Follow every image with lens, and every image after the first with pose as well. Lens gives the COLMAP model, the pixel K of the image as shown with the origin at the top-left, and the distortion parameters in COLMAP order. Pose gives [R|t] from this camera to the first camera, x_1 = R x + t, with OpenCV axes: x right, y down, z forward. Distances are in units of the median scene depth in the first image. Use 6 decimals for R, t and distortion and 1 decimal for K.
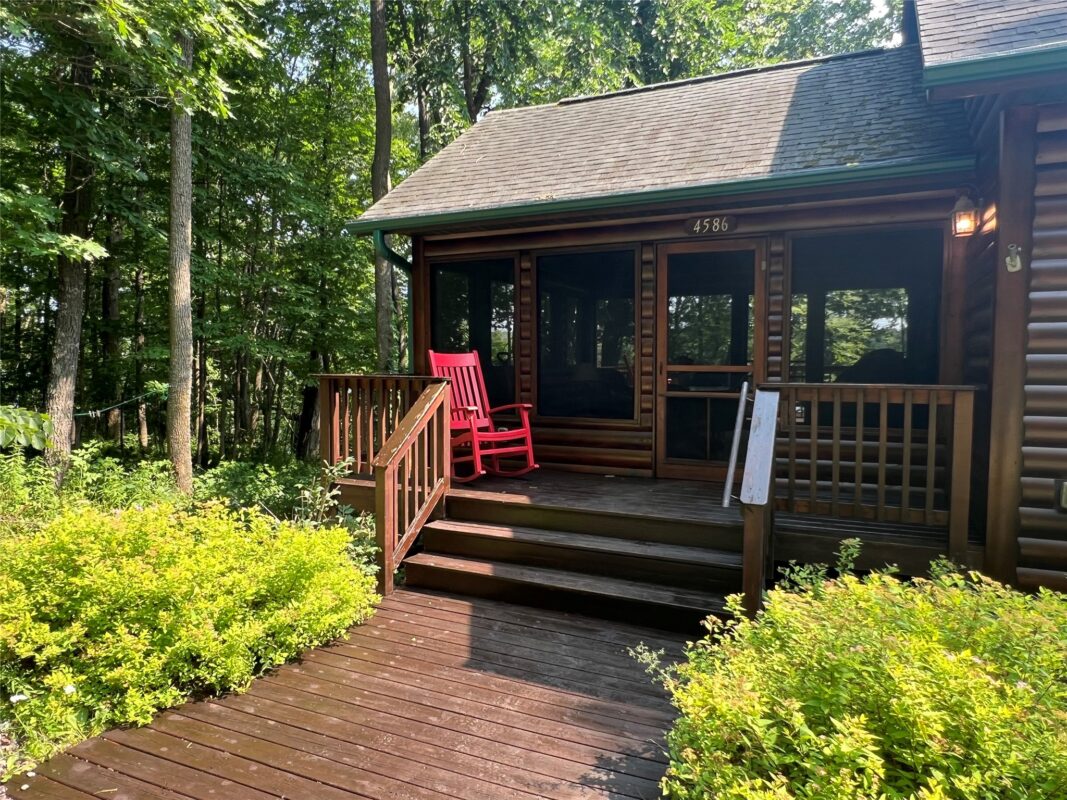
lens RADIAL K [[703.6, 0, 517.6], [0, 703.6, 401.9], [0, 0, 1]] dist [0.004414, -0.009244]
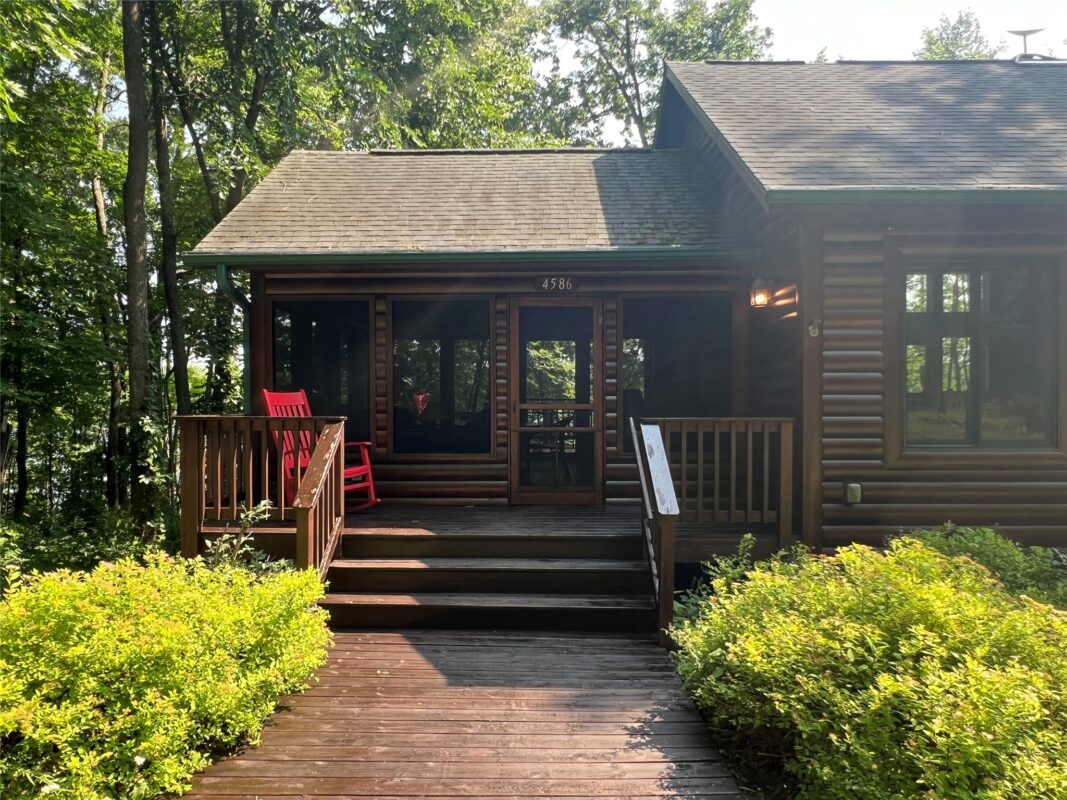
lens RADIAL K [[703.6, 0, 517.6], [0, 703.6, 401.9], [0, 0, 1]] dist [0.004414, -0.009244]
pose [[0.916301, -0.005205, 0.400457, -0.297296], [0.026380, 0.998528, -0.047384, -0.002178], [-0.399621, 0.053982, 0.915090, -0.036100]]
